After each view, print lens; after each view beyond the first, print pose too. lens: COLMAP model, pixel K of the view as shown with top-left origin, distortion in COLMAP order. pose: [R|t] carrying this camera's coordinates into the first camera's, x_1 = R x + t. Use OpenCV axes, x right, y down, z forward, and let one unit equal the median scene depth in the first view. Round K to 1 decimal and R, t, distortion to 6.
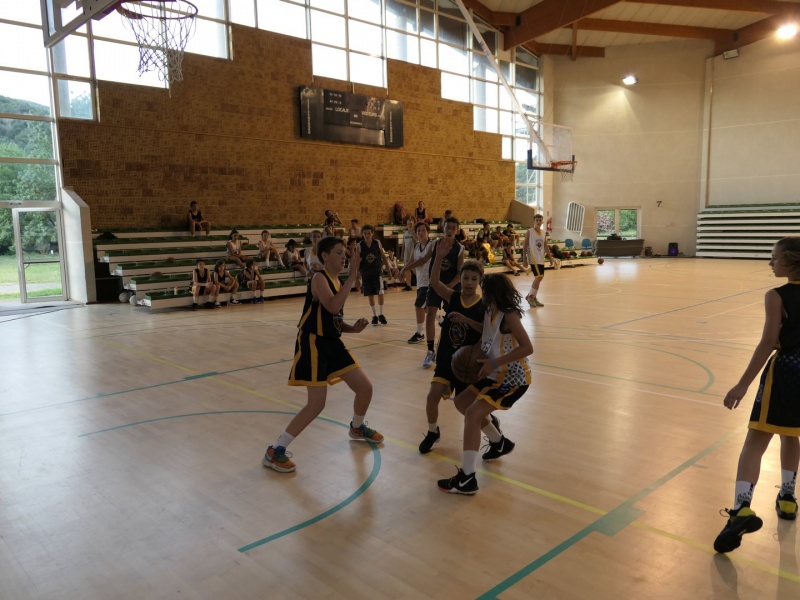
lens RADIAL K [[642.7, 0, 400.6], [0, 642.7, 297.5], [0, 0, 1]] dist [0.002914, 0.002360]
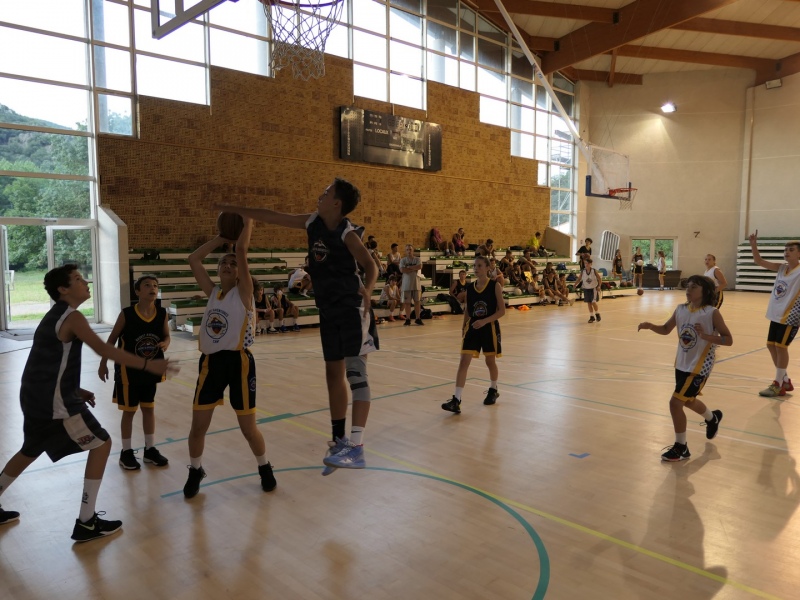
lens RADIAL K [[642.7, 0, 402.0], [0, 642.7, 299.4], [0, 0, 1]] dist [0.002914, 0.002360]
pose [[0.999733, 0.021720, -0.007908, -0.044353], [-0.021981, 0.999161, -0.034558, -0.005081], [0.007151, 0.034723, 0.999371, 0.035500]]
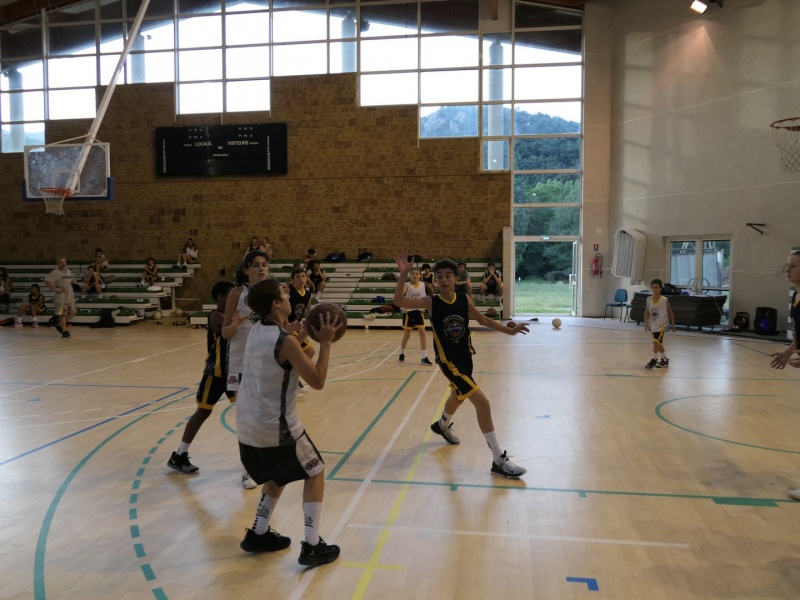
lens RADIAL K [[646.6, 0, 397.1], [0, 646.6, 294.8], [0, 0, 1]] dist [-0.003887, 0.001294]
pose [[0.600817, 0.056213, -0.797407, 0.826561], [-0.098349, 0.995144, -0.003950, -0.083826], [0.793313, 0.080798, 0.603428, 0.621214]]
